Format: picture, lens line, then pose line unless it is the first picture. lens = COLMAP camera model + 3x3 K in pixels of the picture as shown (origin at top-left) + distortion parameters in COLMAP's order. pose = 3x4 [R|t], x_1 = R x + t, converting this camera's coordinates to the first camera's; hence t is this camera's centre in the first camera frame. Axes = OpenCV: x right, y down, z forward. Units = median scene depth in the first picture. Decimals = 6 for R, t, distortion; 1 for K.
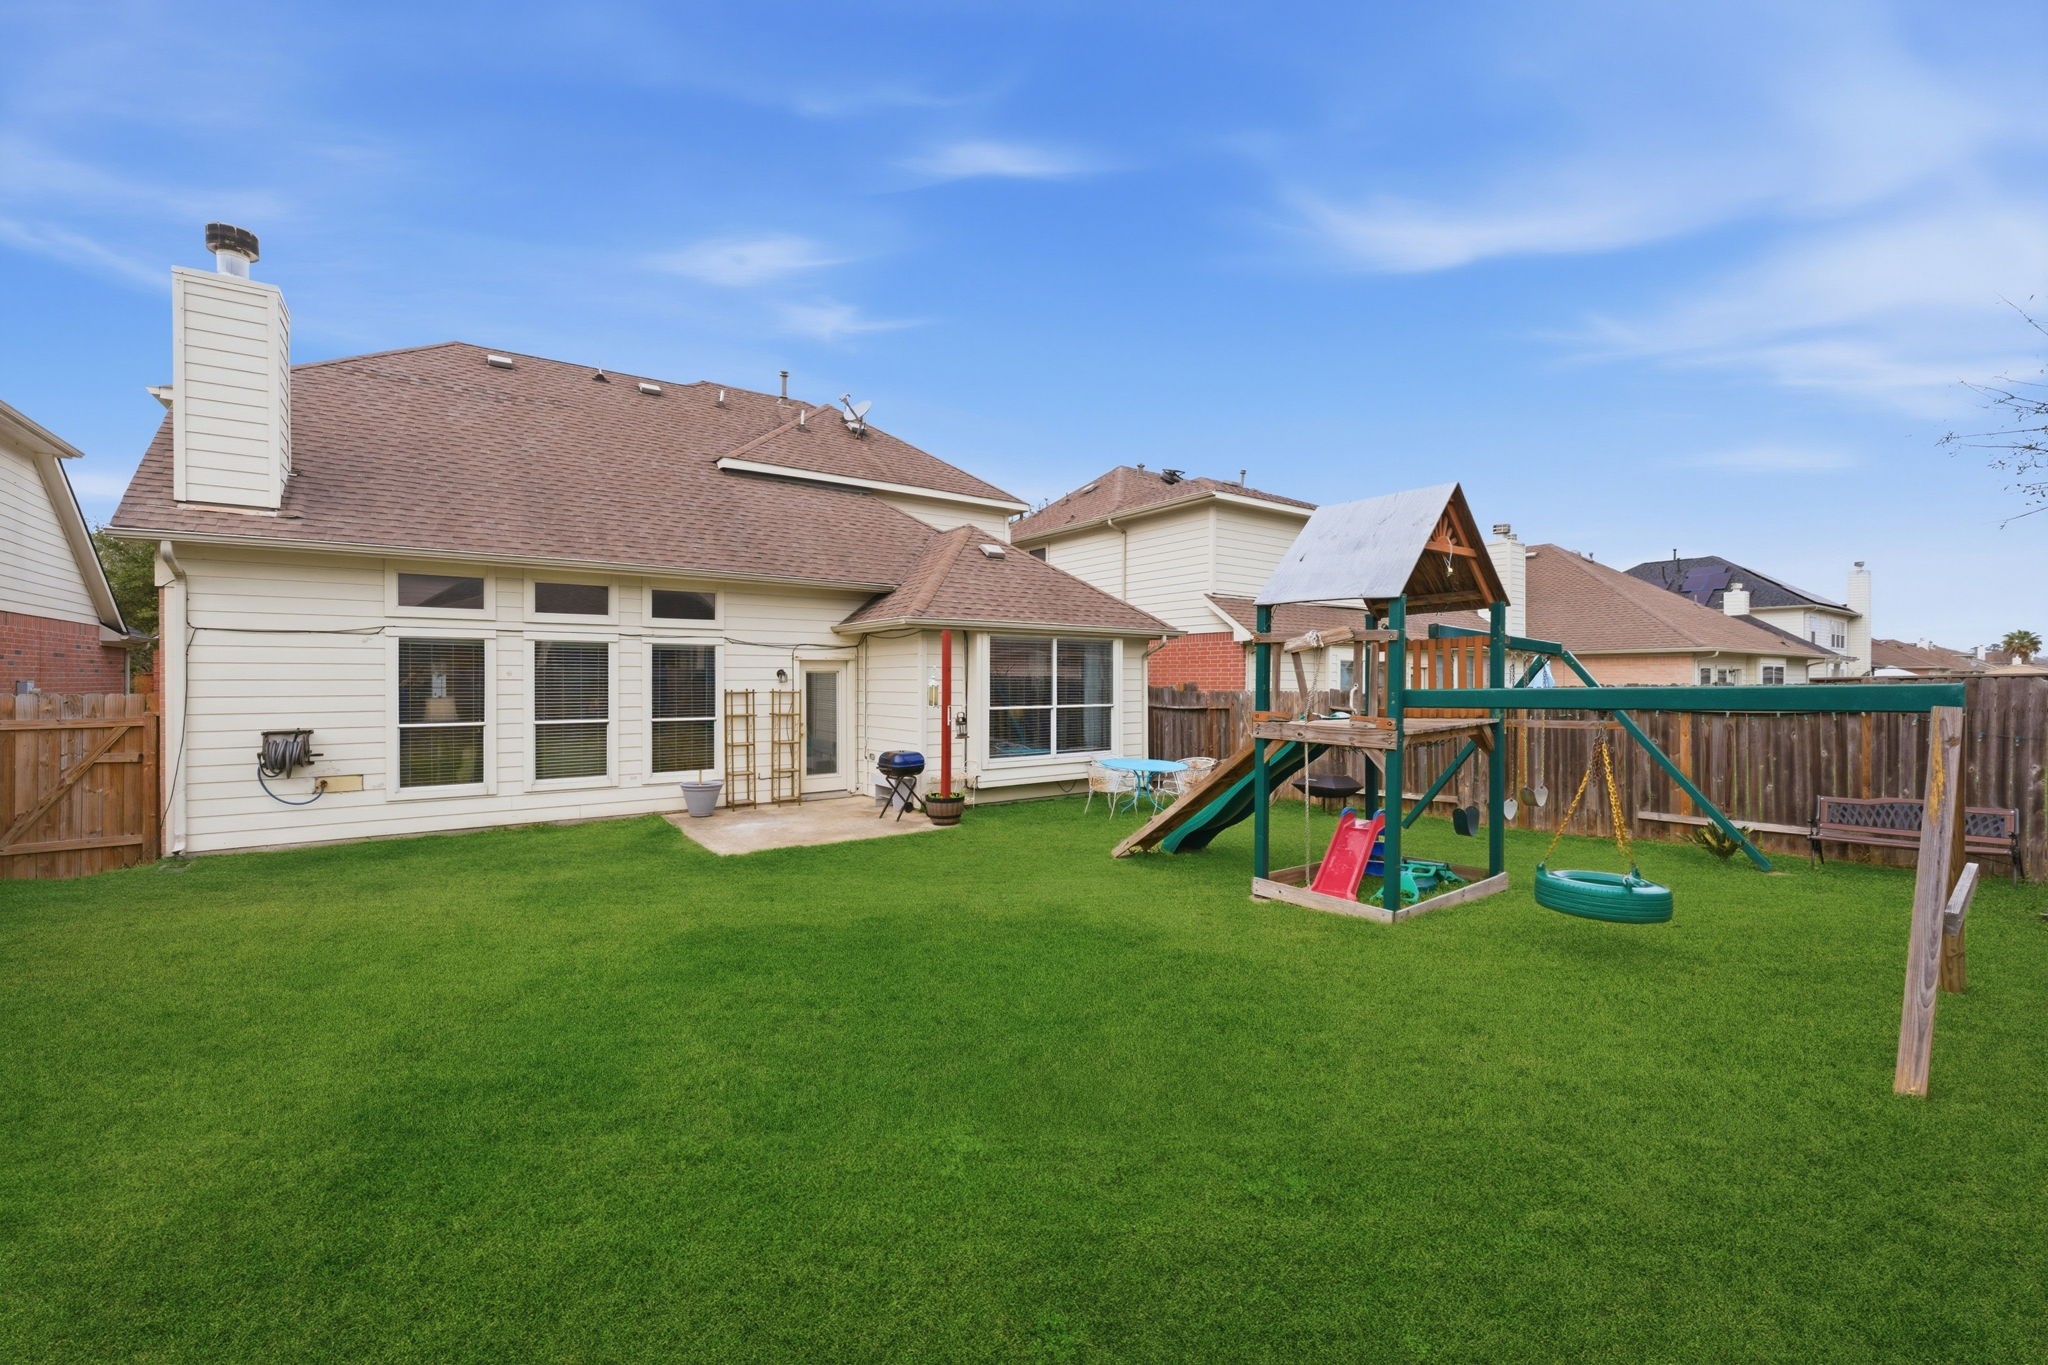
lens RADIAL K [[834.0, 0, 1026.8], [0, 834.0, 674.8], [0, 0, 1]] dist [0.000991, -0.000008]
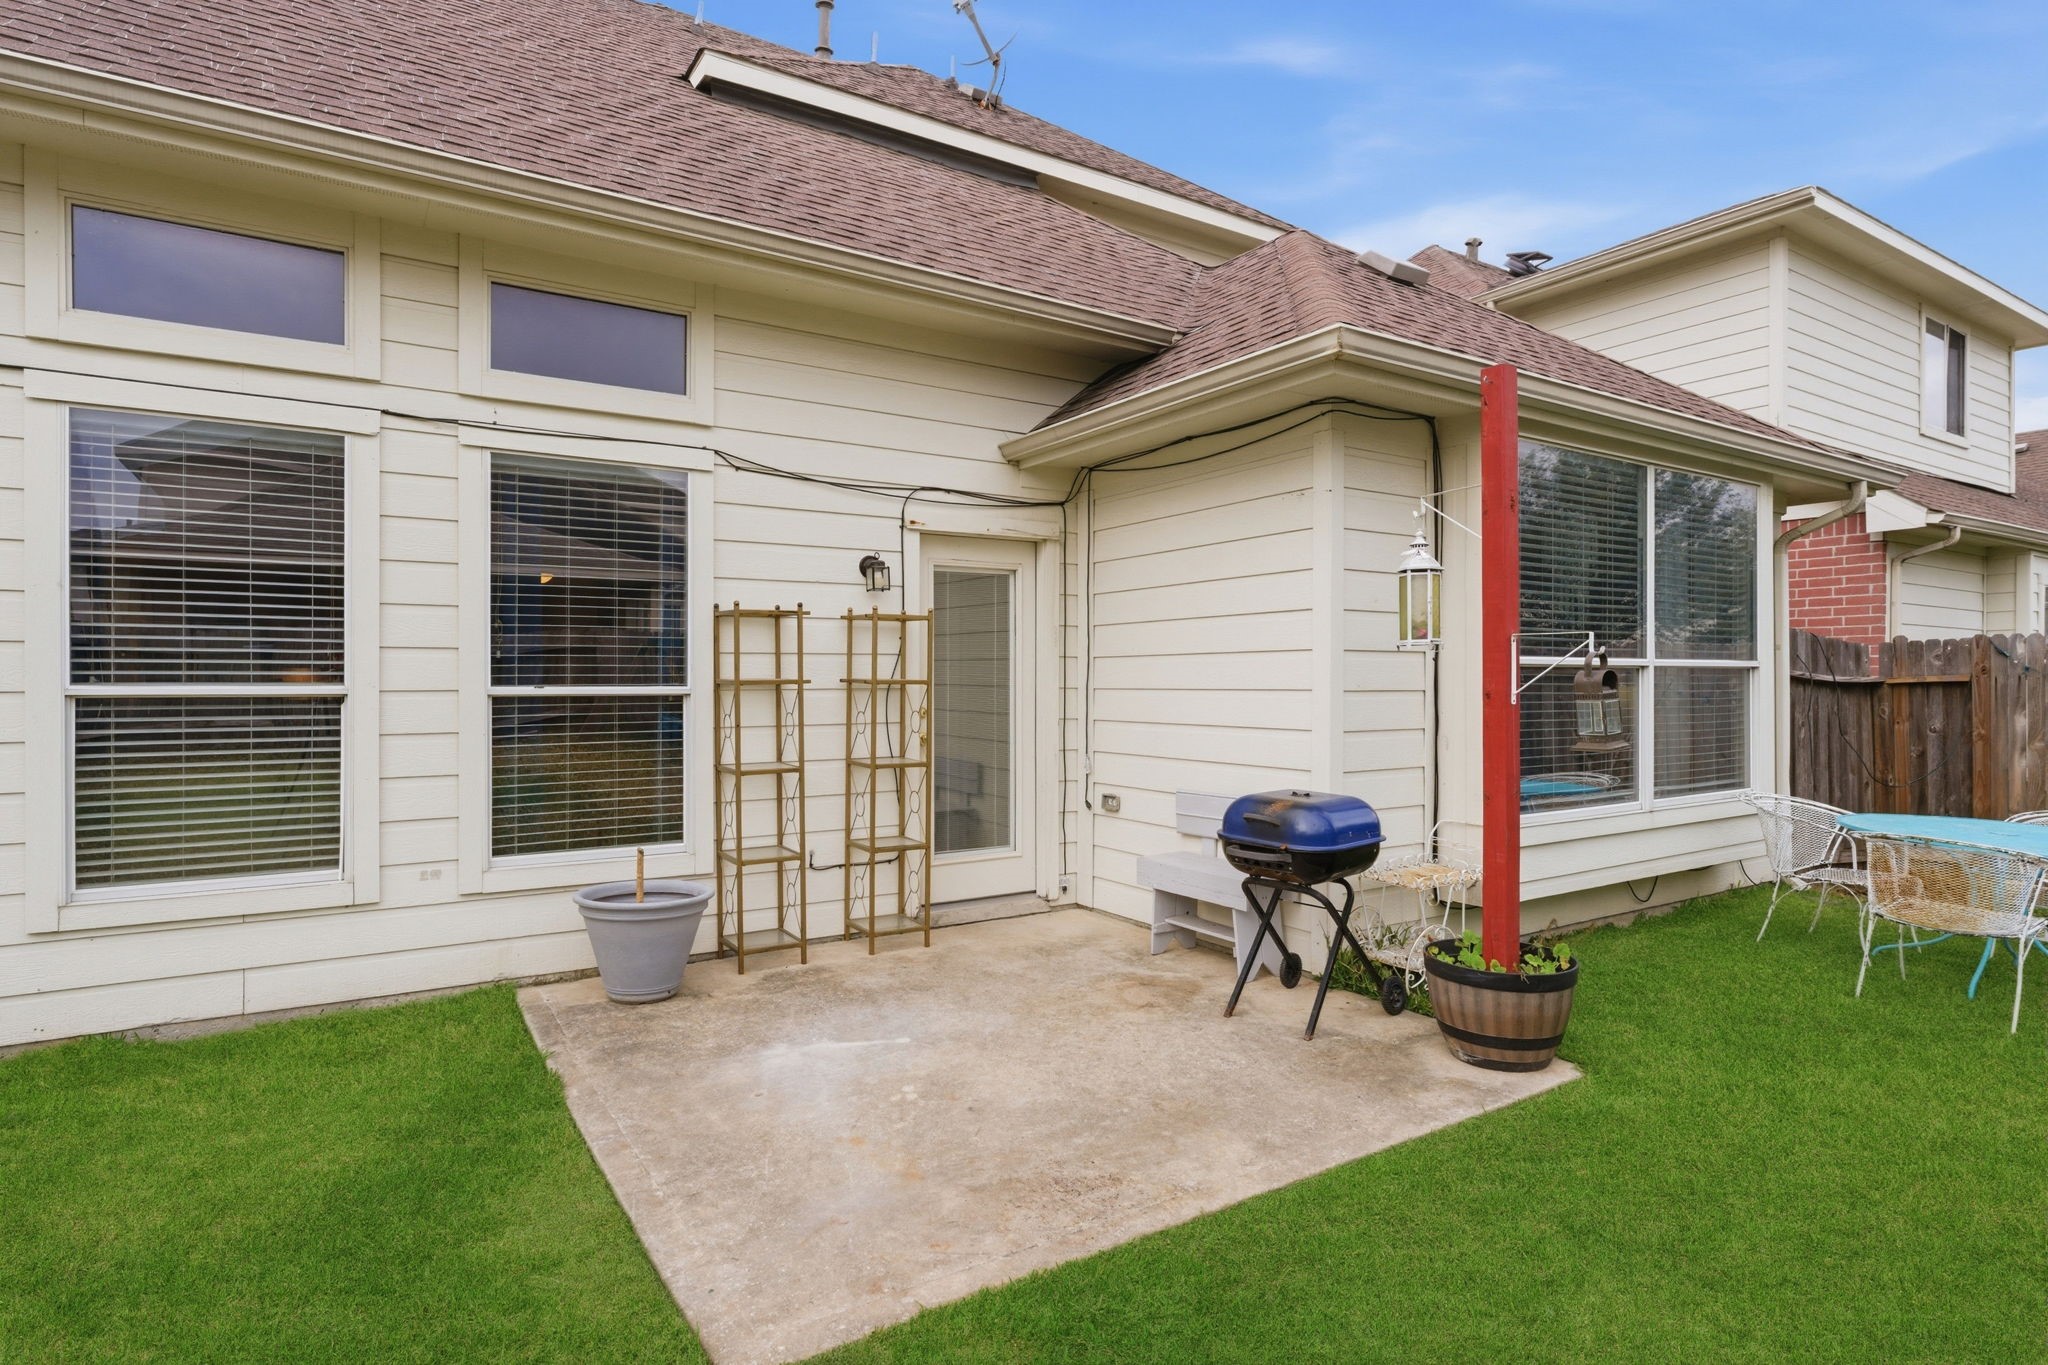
lens RADIAL K [[1069.4, 0, 1022.4], [0, 1069.4, 688.6], [0, 0, 1]] dist [-0.000754, -0.000700]
pose [[0.998708, 0.001069, -0.050809, -0.214813], [-0.000540, 0.999946, 0.010420, 0.046613], [0.050817, -0.010379, 0.998654, 0.572294]]
